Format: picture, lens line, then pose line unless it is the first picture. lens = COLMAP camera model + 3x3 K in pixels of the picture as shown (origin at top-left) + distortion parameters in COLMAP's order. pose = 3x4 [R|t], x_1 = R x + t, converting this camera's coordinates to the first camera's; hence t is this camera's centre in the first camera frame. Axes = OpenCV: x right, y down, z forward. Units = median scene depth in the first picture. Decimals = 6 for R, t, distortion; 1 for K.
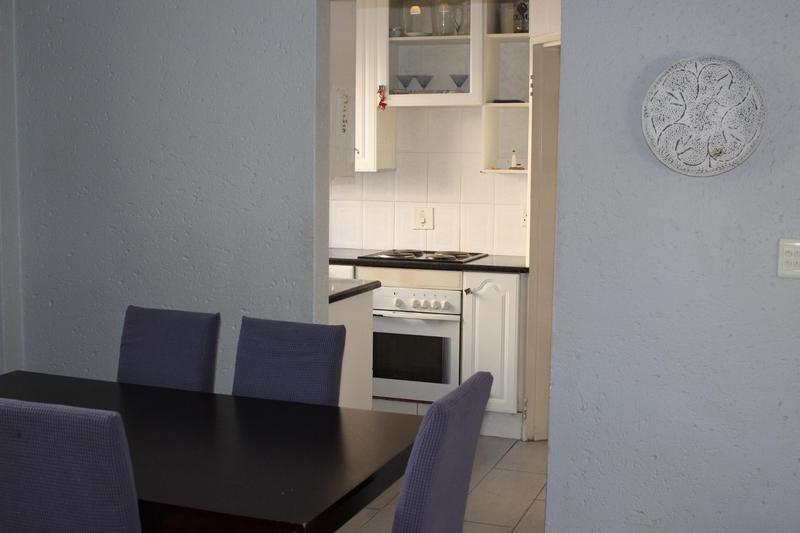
lens RADIAL K [[1023.5, 0, 400.0], [0, 1023.5, 266.5], [0, 0, 1]] dist [-0.037273, -0.001151]
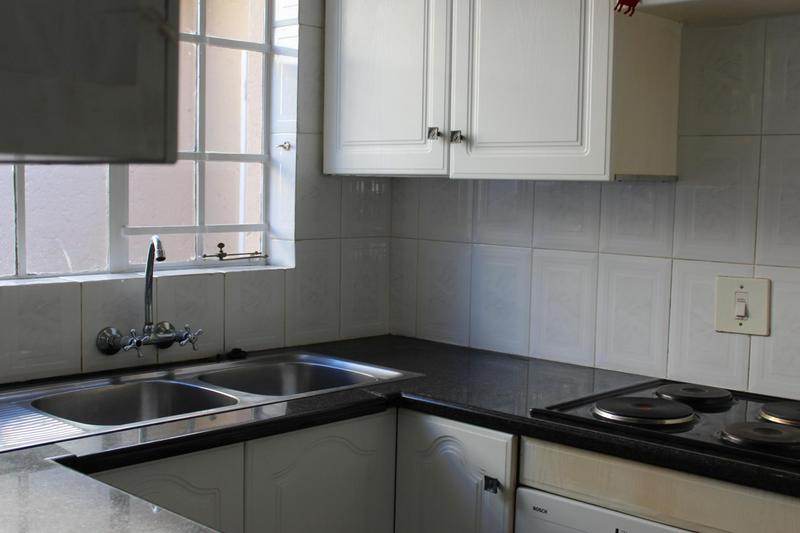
lens RADIAL K [[1023.5, 0, 400.0], [0, 1023.5, 266.5], [0, 0, 1]] dist [-0.037273, -0.001151]
pose [[0.920046, 0.041721, -0.389582, 0.055032], [-0.053313, 0.998397, -0.018986, -0.049504], [0.388165, 0.038238, 0.920796, 0.621091]]
